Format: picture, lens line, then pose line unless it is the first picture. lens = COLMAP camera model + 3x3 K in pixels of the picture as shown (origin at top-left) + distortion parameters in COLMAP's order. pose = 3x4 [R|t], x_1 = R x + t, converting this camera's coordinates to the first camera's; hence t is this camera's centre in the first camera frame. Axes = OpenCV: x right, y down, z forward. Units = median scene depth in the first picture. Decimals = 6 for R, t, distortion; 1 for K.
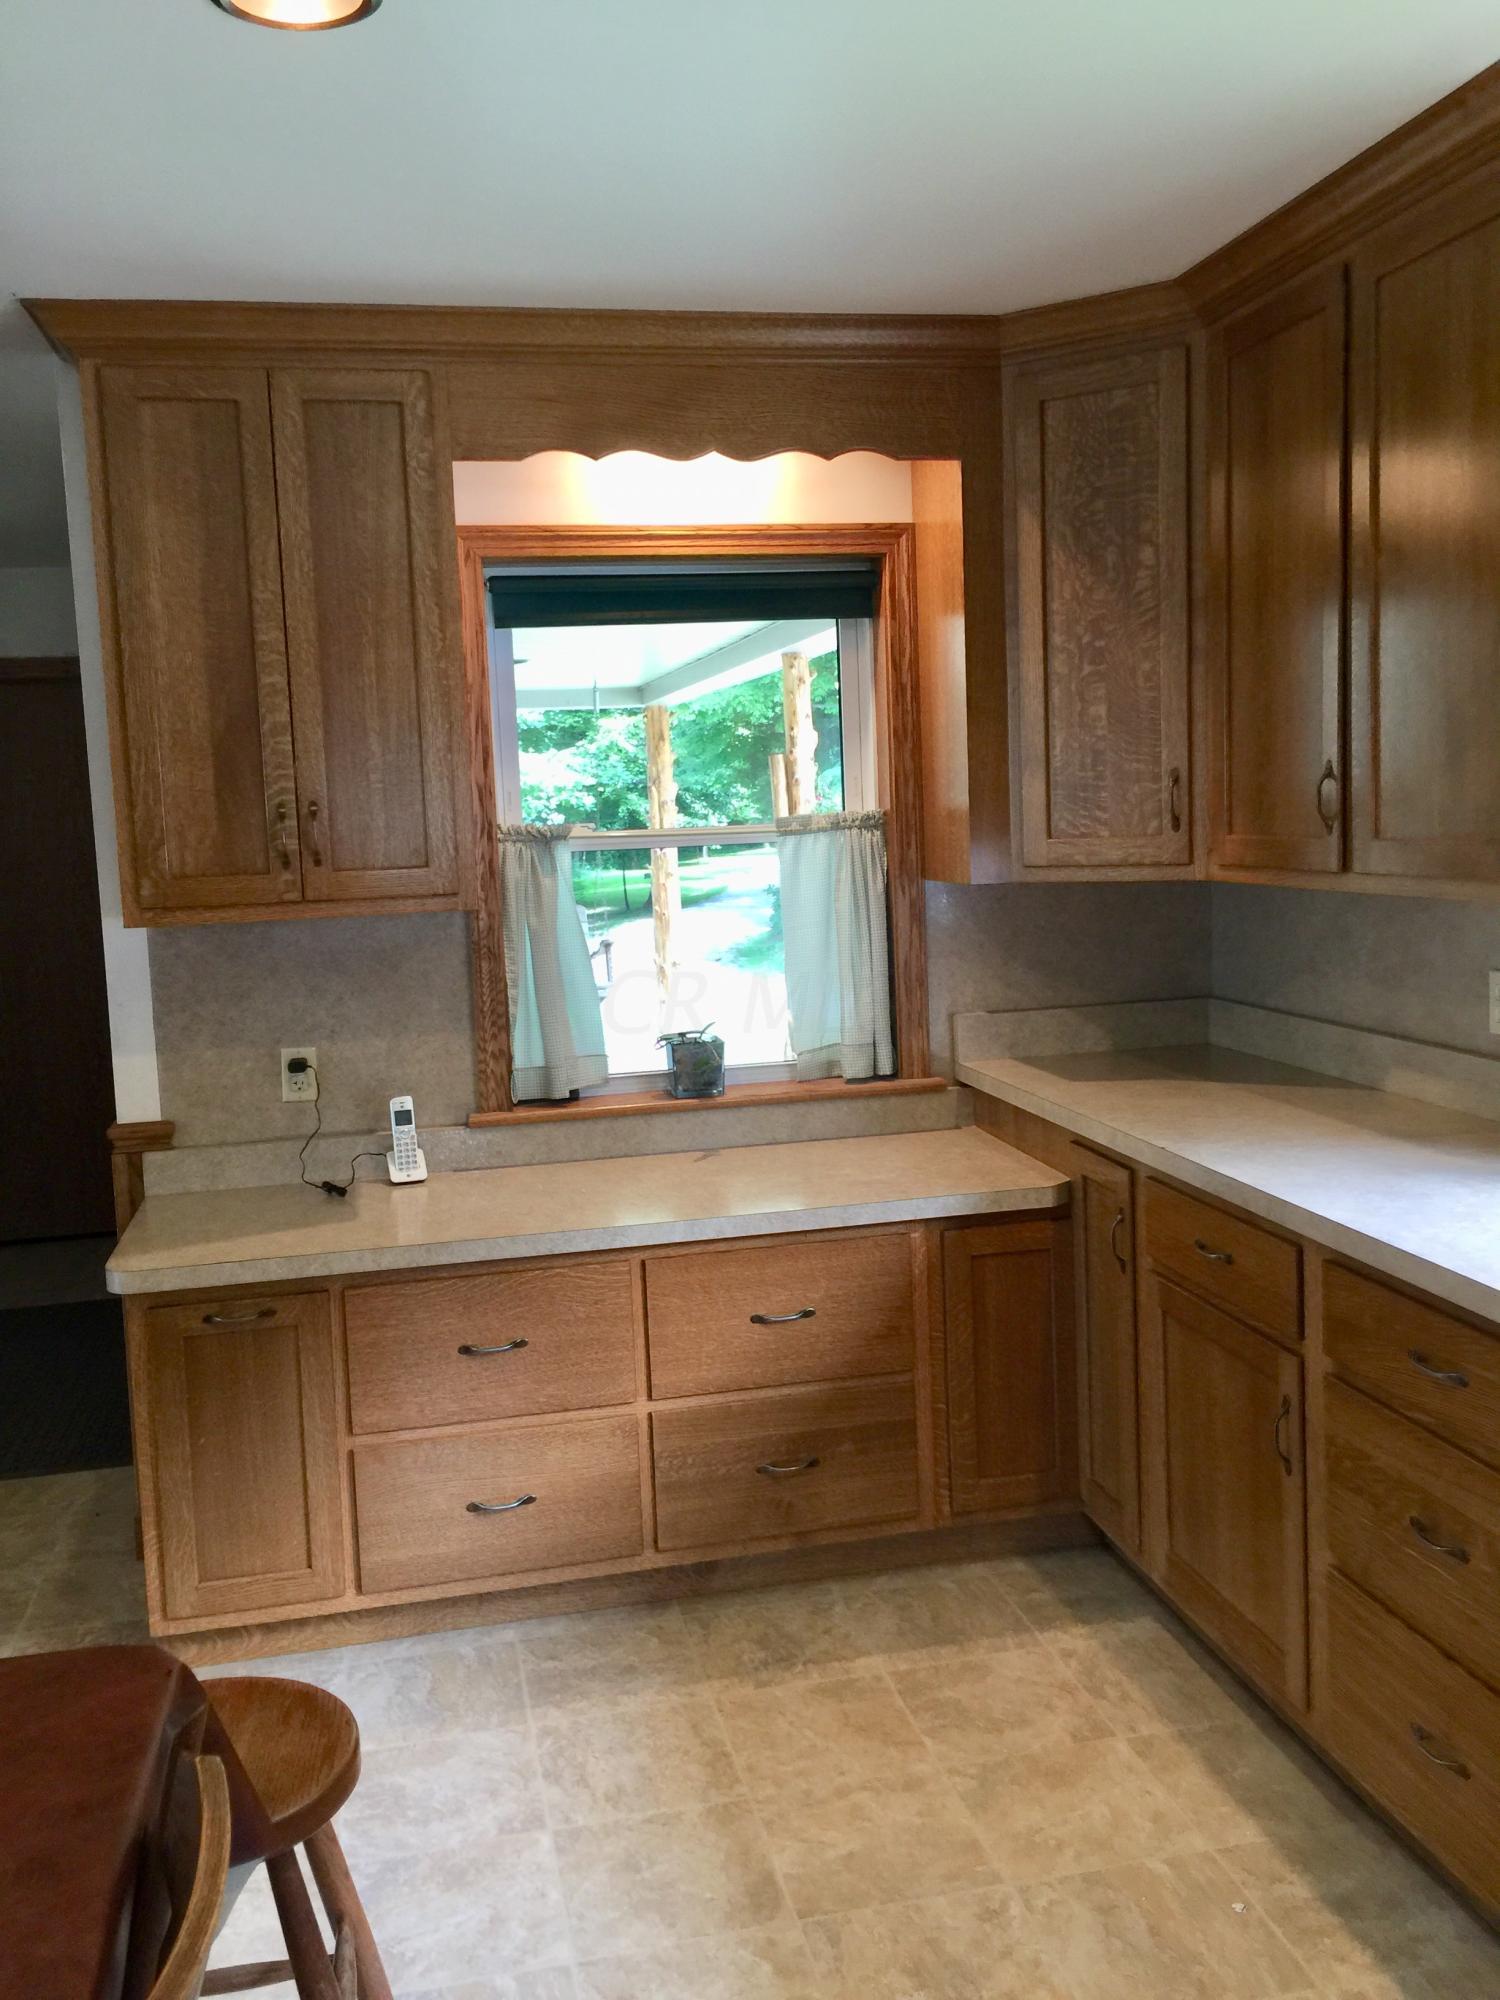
lens RADIAL K [[1720.3, 0, 747.1], [0, 1720.3, 984.0], [0, 0, 1]] dist [0.083234, -0.097253]
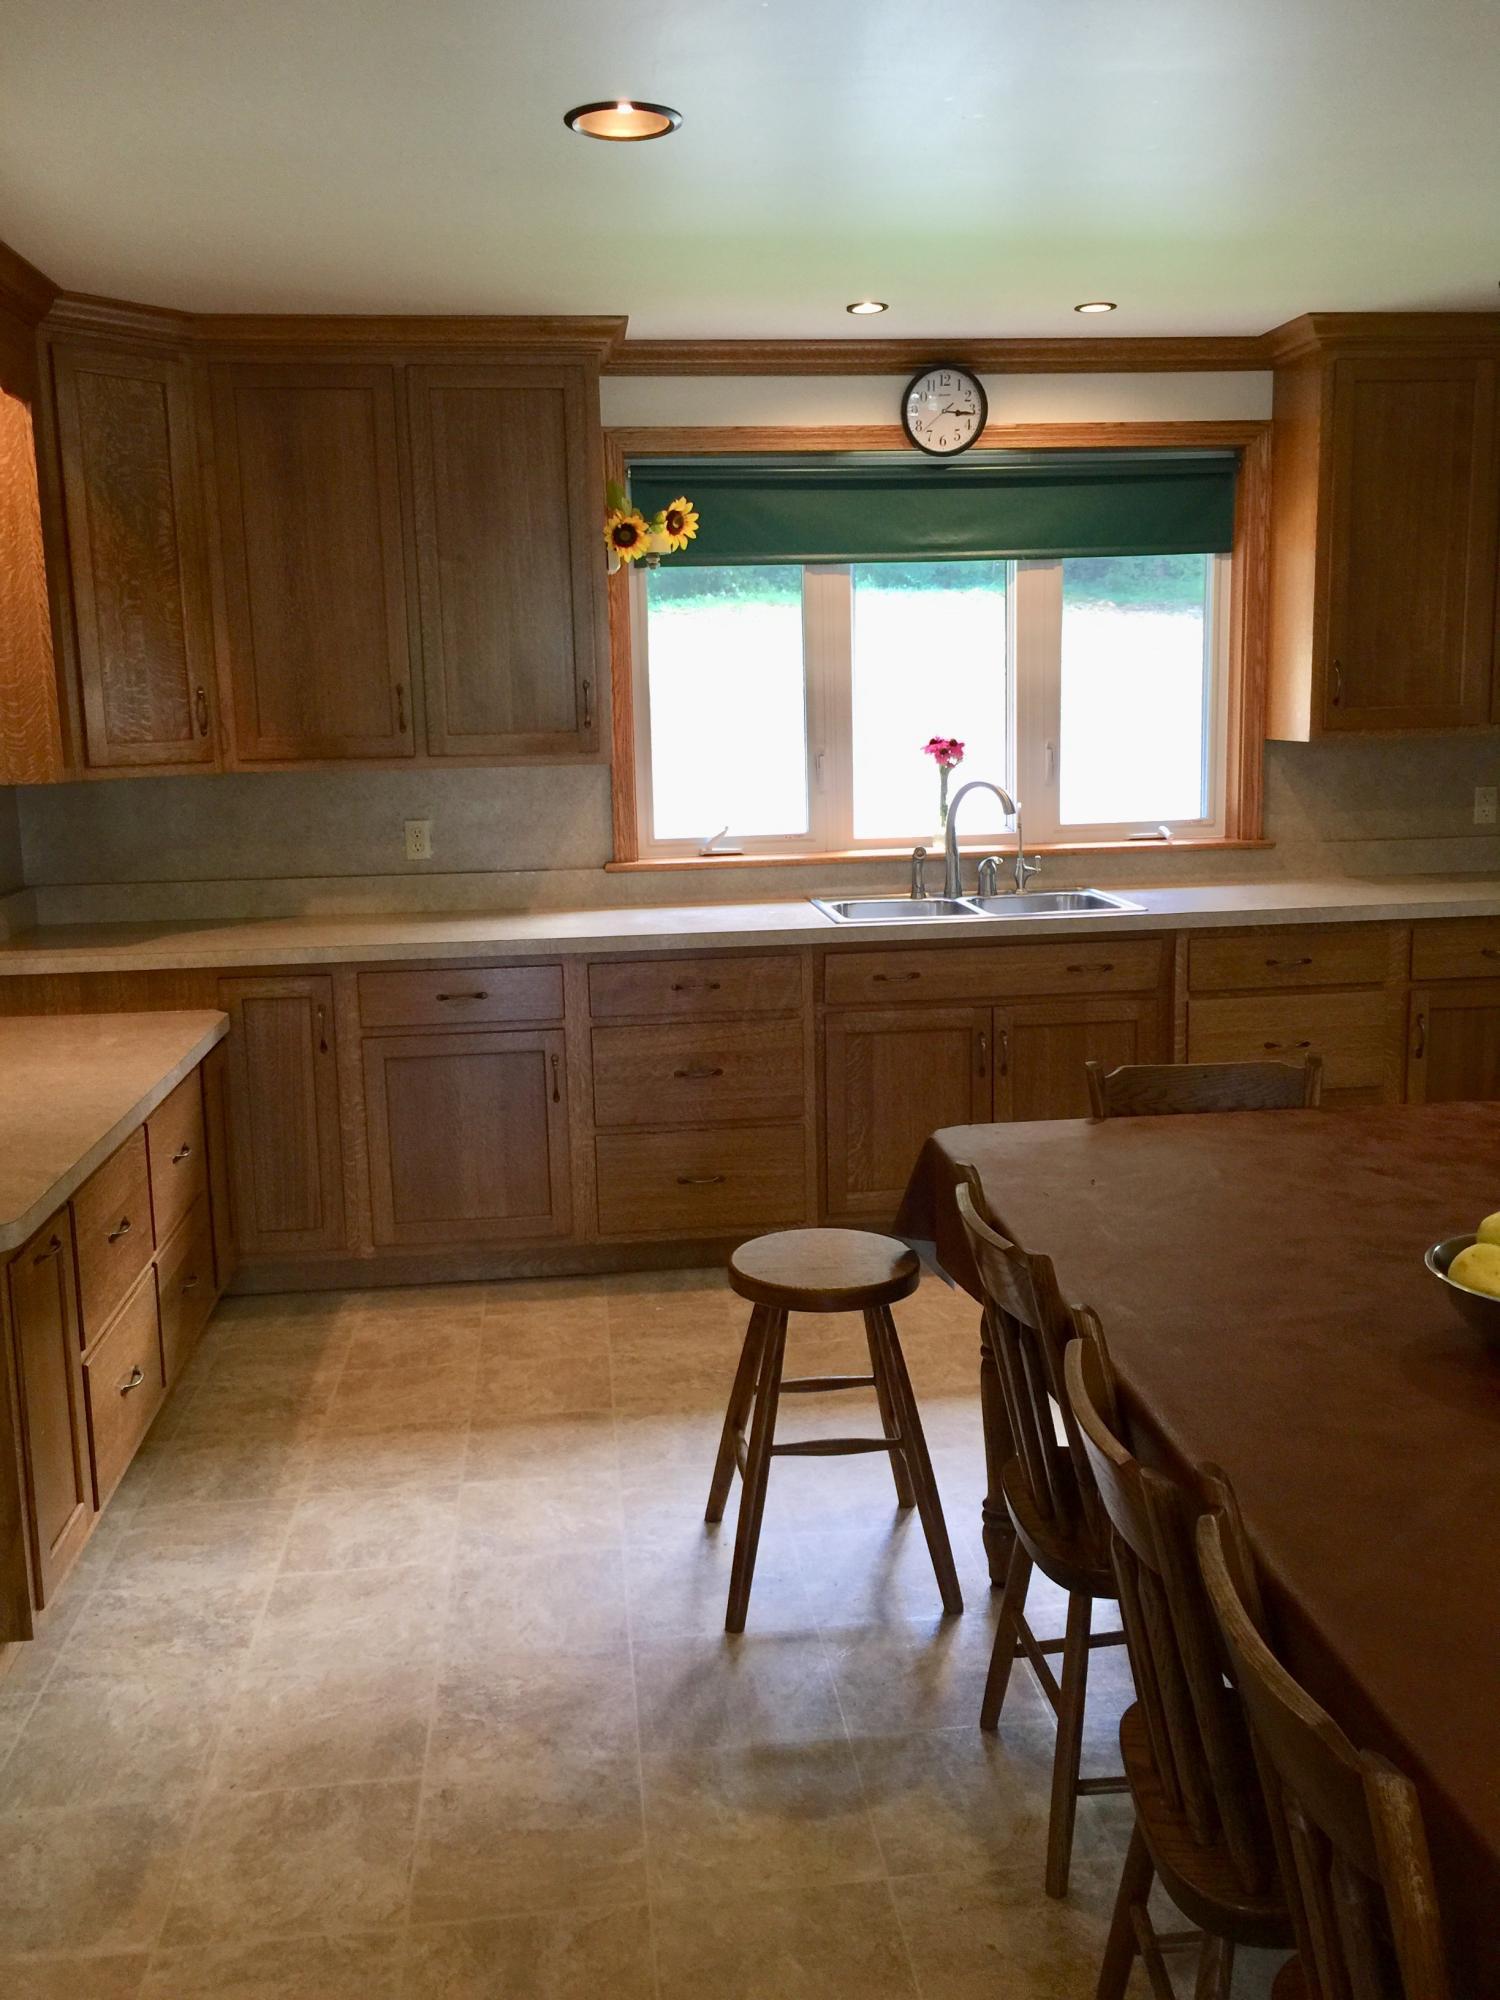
lens RADIAL K [[1720.3, 0, 770.6], [0, 1720.3, 965.3], [0, 0, 1]] dist [0.083234, -0.097253]
pose [[0.097184, -0.120513, 0.987943, -1.114279], [0.120653, 0.986748, 0.108499, -0.008795], [-0.987926, 0.108654, 0.110436, 0.491945]]
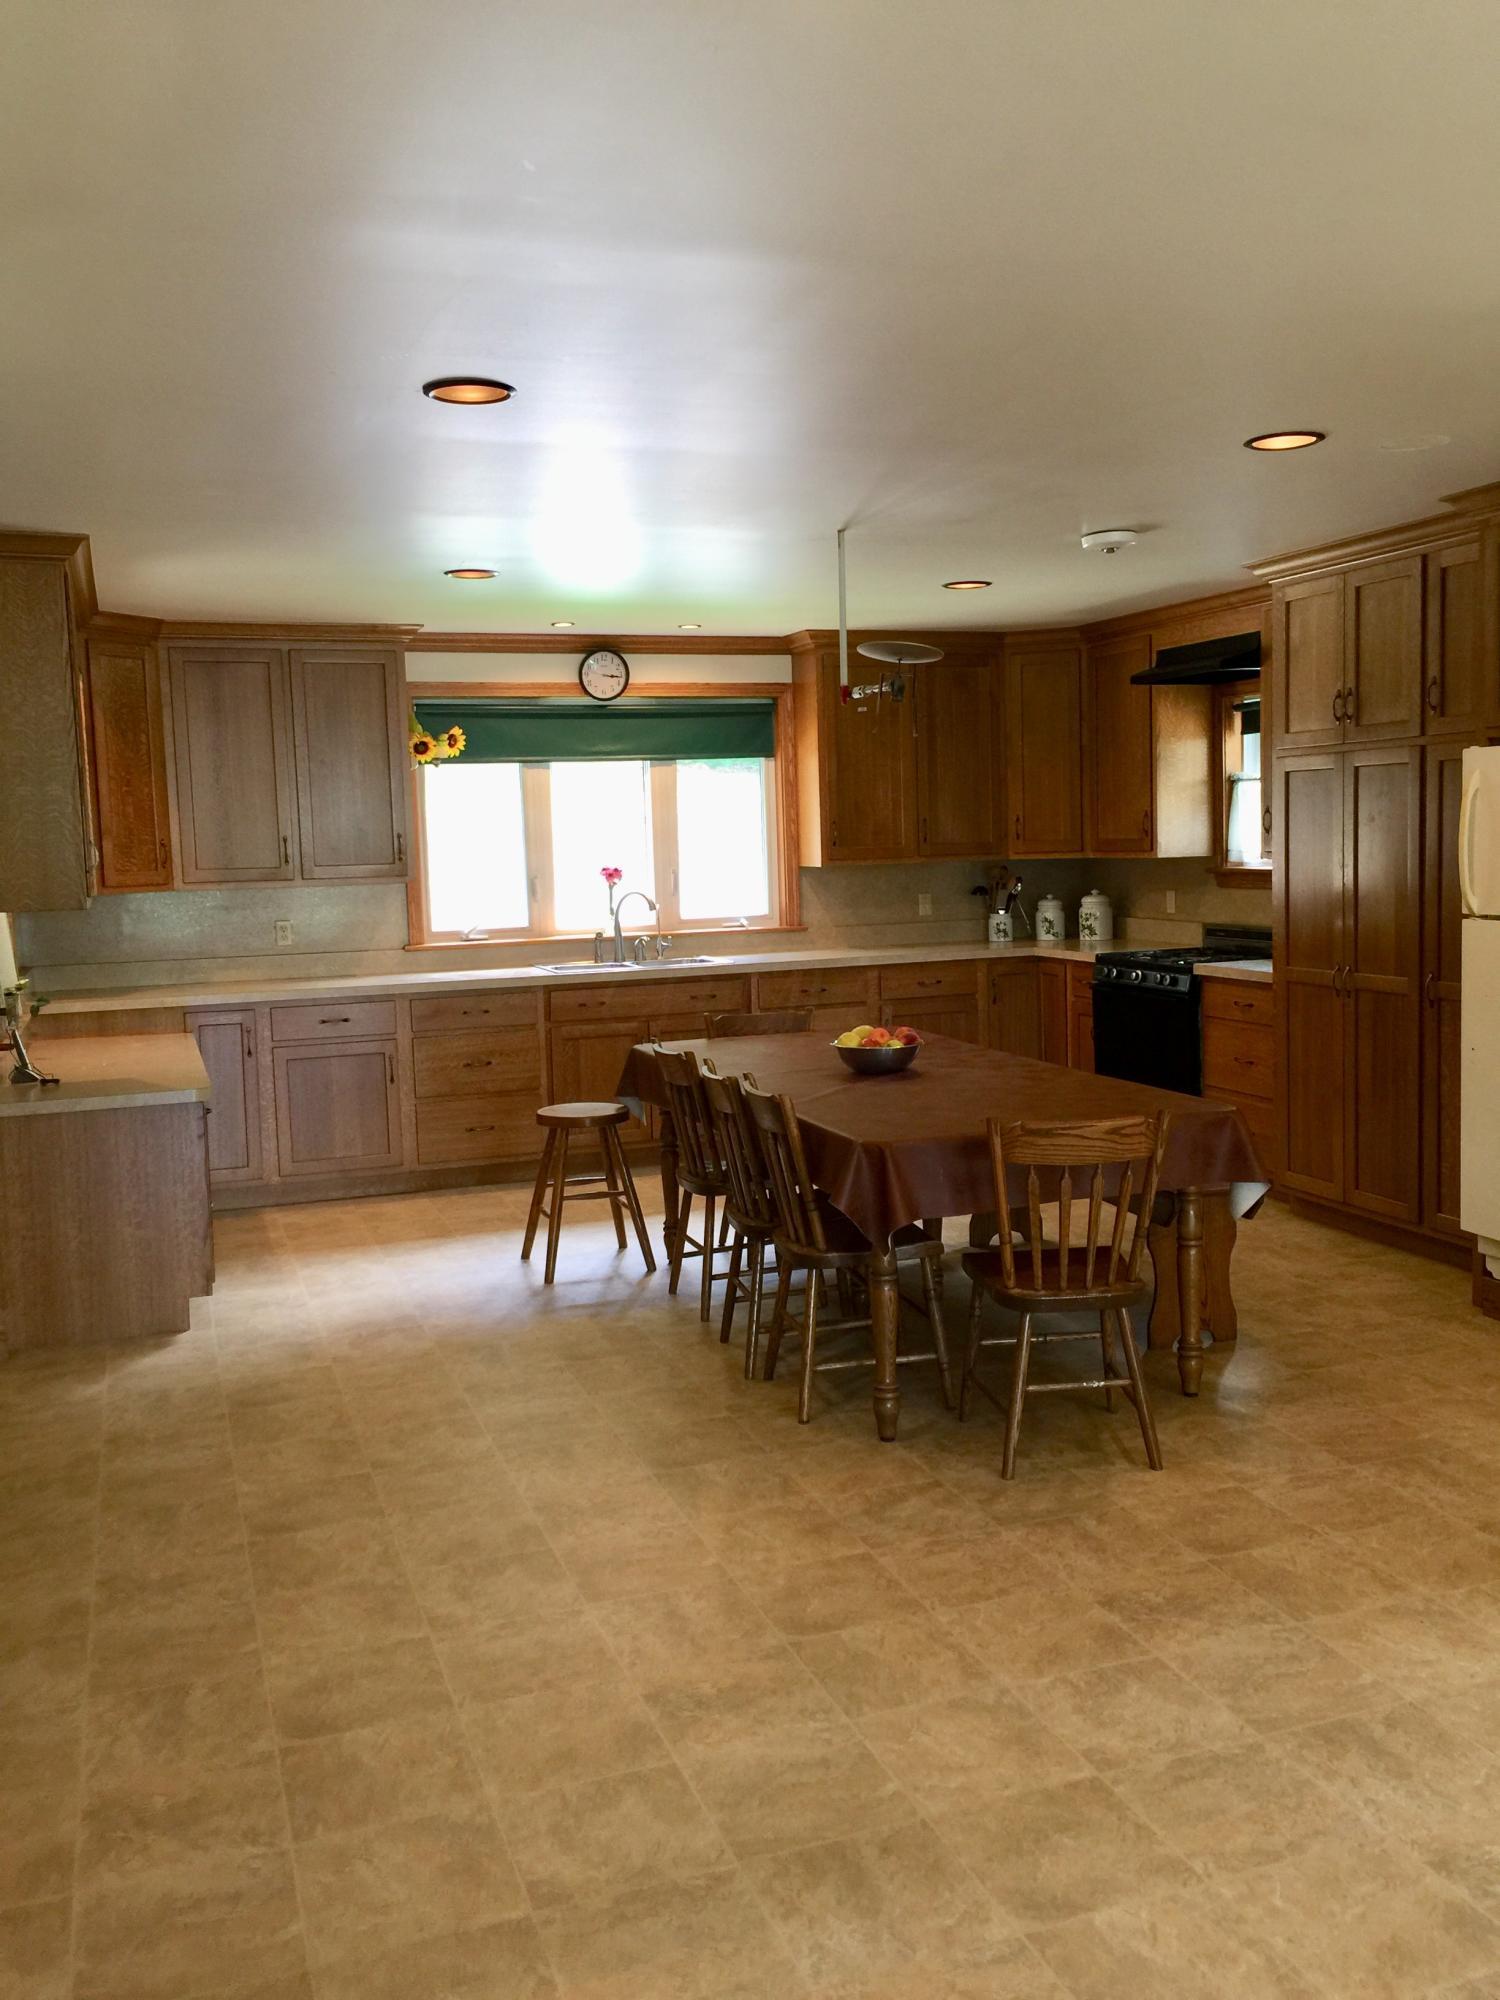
lens RADIAL K [[1720.3, 0, 762.5], [0, 1720.3, 996.9], [0, 0, 1]] dist [0.083234, -0.097253]
pose [[-0.125087, -0.052291, 0.990767, -2.147843], [0.135668, 0.988328, 0.069291, 0.021857], [-0.982826, 0.143083, -0.116533, 0.594512]]
